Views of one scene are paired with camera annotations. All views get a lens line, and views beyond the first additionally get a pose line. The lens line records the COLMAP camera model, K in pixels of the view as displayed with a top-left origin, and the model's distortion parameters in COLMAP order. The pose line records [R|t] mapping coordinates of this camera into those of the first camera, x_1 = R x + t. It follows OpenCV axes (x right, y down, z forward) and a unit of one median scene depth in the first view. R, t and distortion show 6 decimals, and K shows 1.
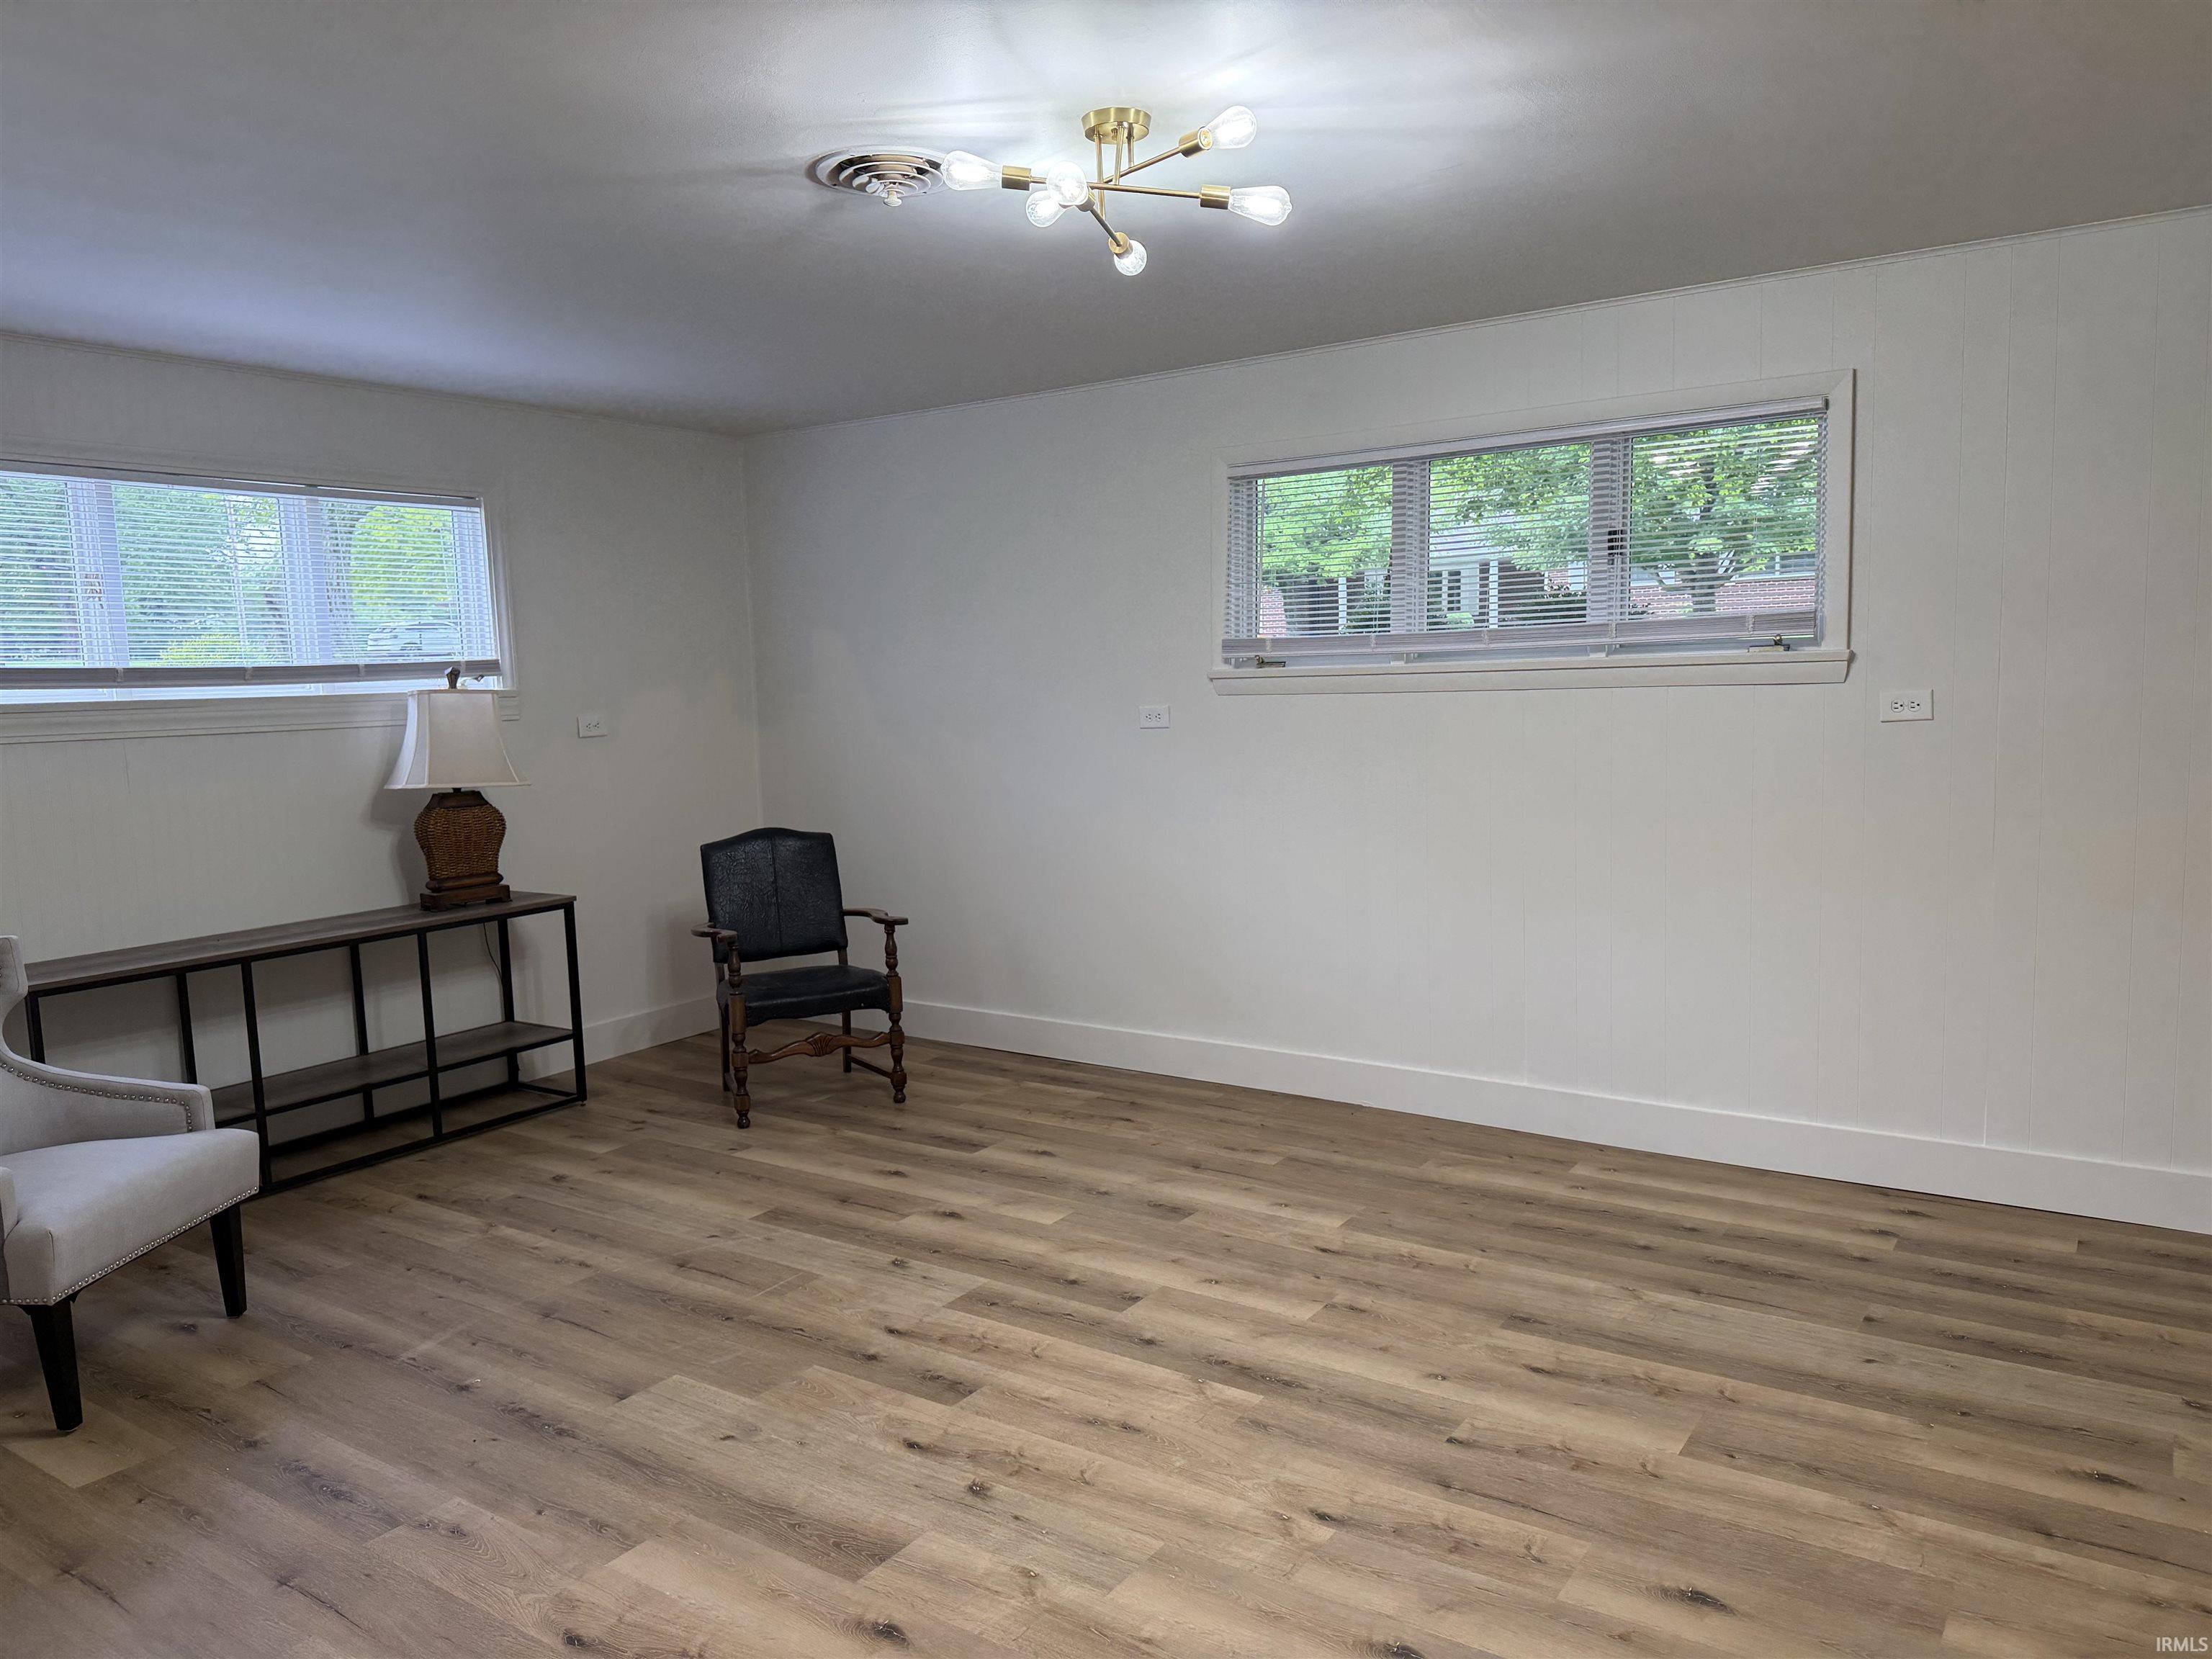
lens RADIAL K [[1545.3, 0, 1106.0], [0, 1545.3, 829.5], [0, 0, 1]] dist [0.079305, -0.104010]
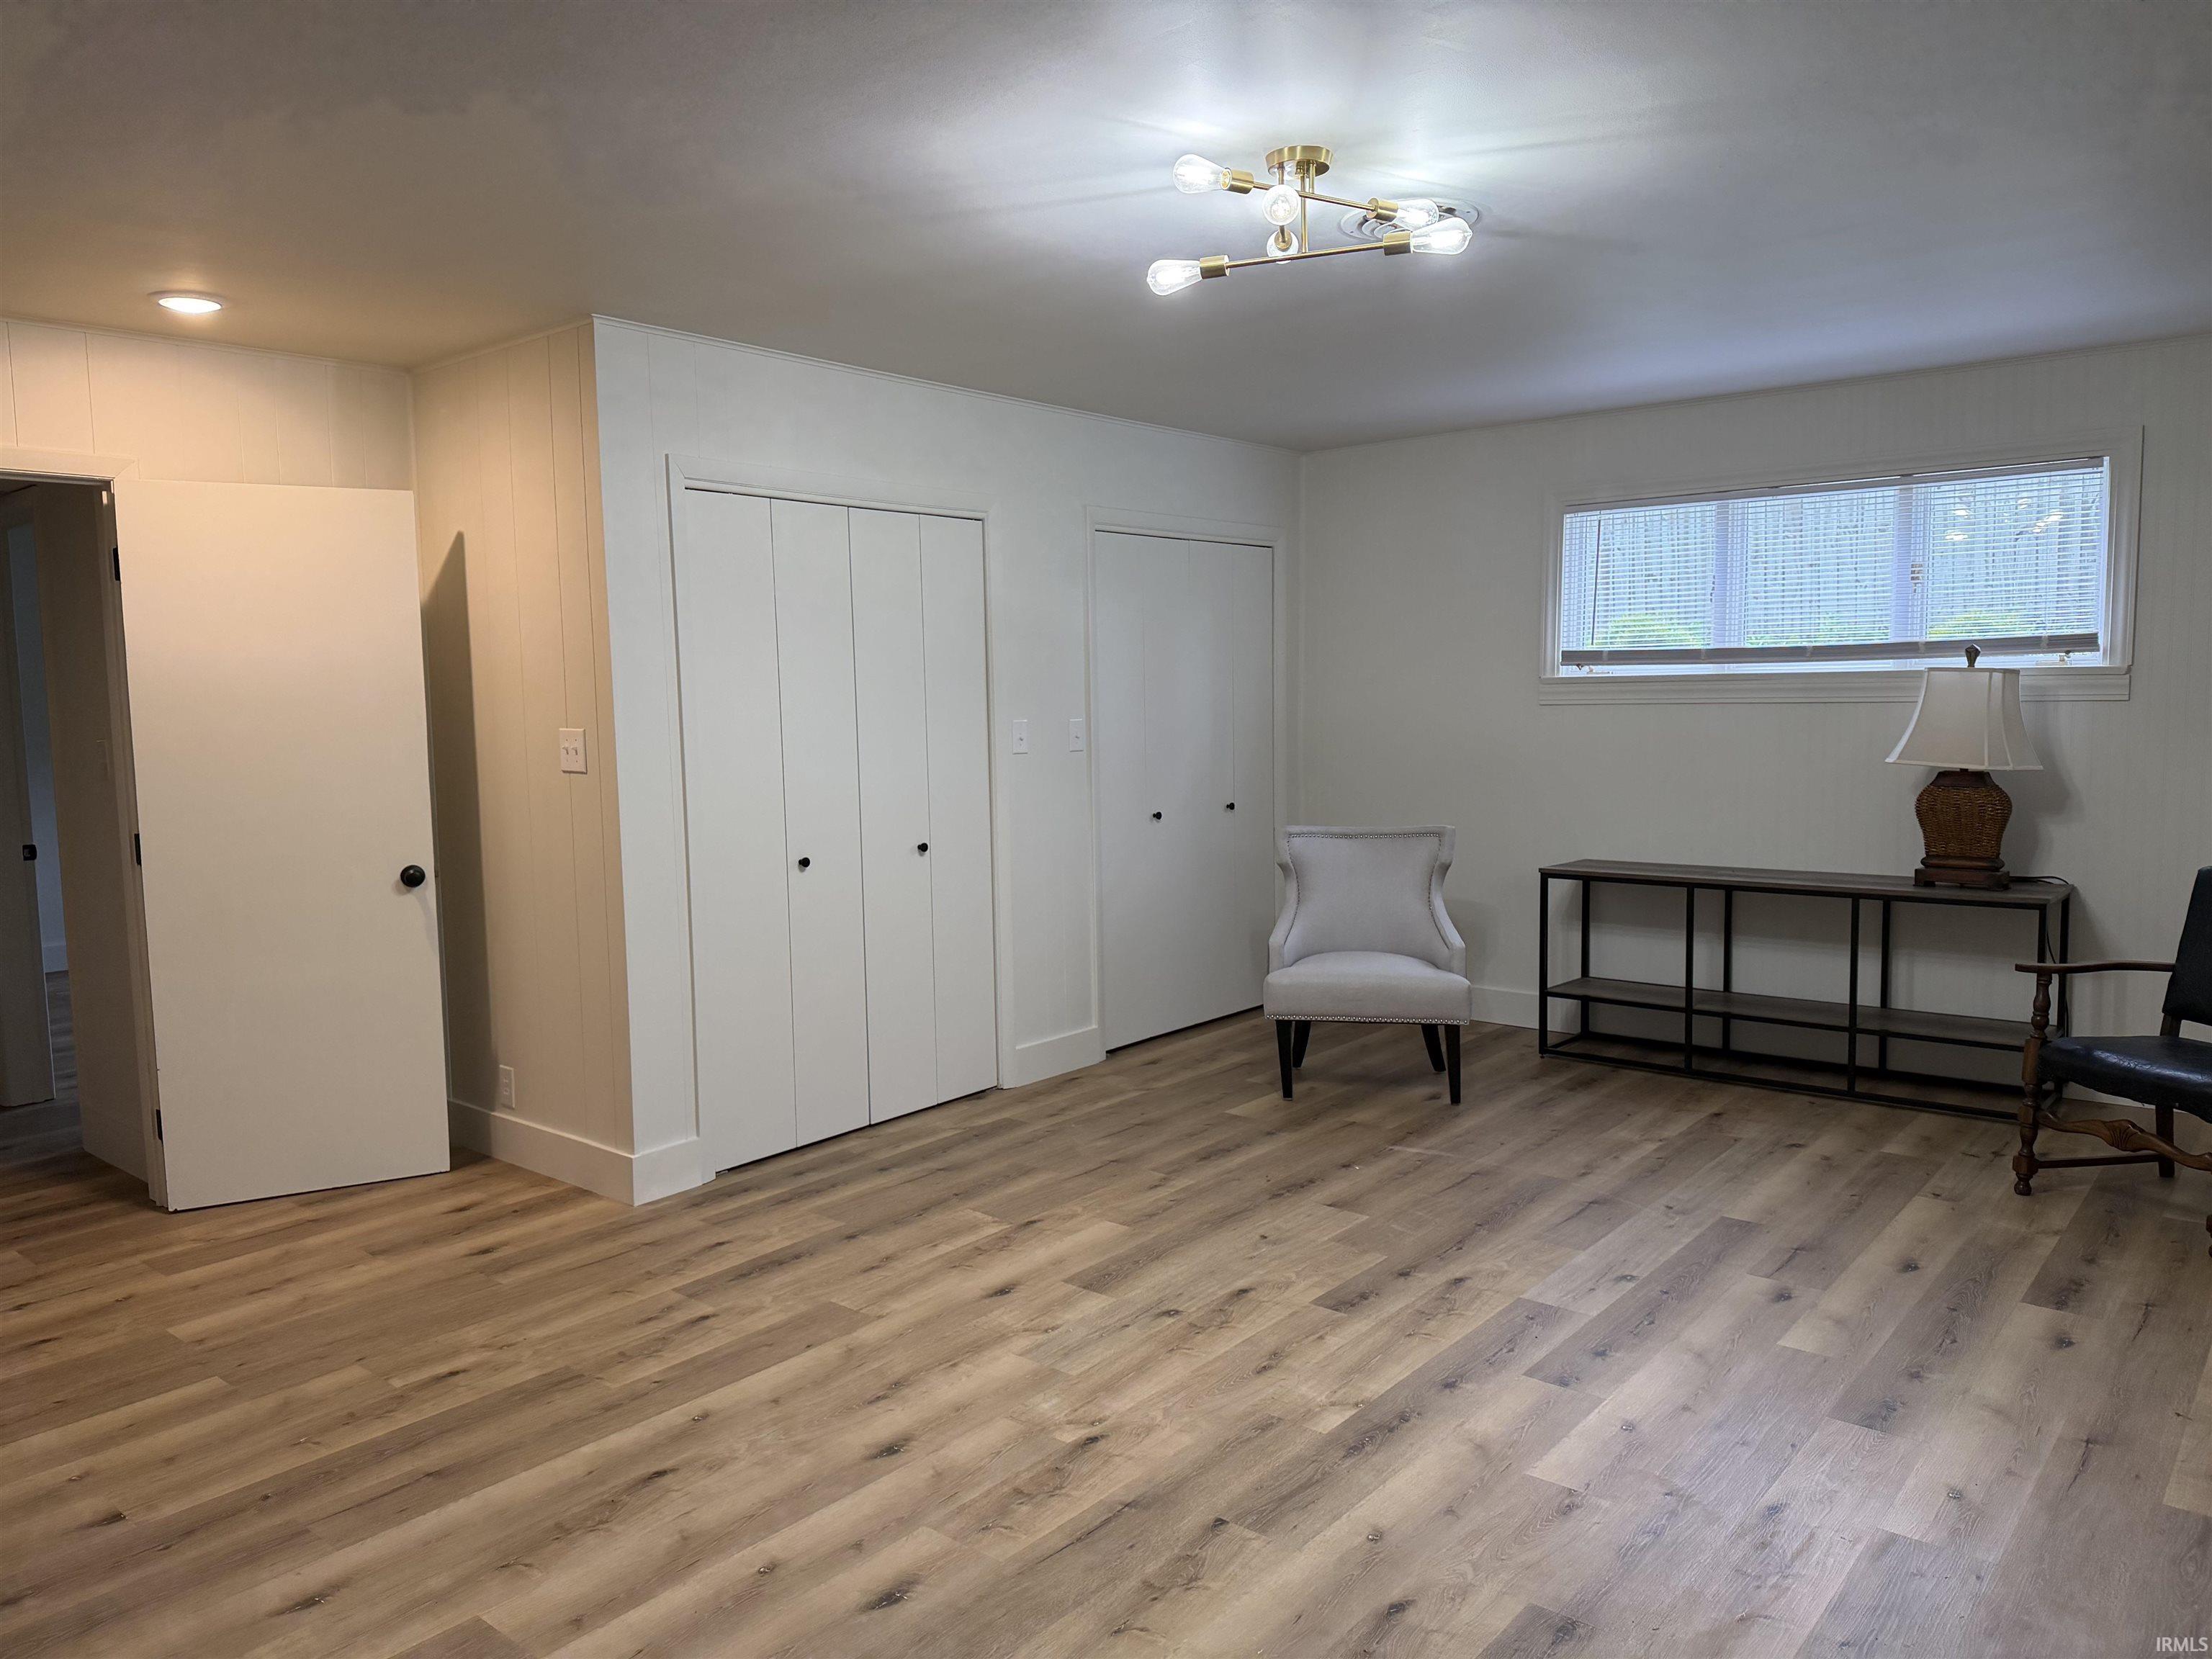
lens RADIAL K [[1545.3, 0, 1106.0], [0, 1545.3, 829.5], [0, 0, 1]] dist [0.079305, -0.104010]
pose [[-0.093101, 0.121880, -0.988169, 0.839017], [-0.081059, 0.988257, 0.129528, -0.097906], [0.992352, 0.092159, -0.082128, 0.747840]]
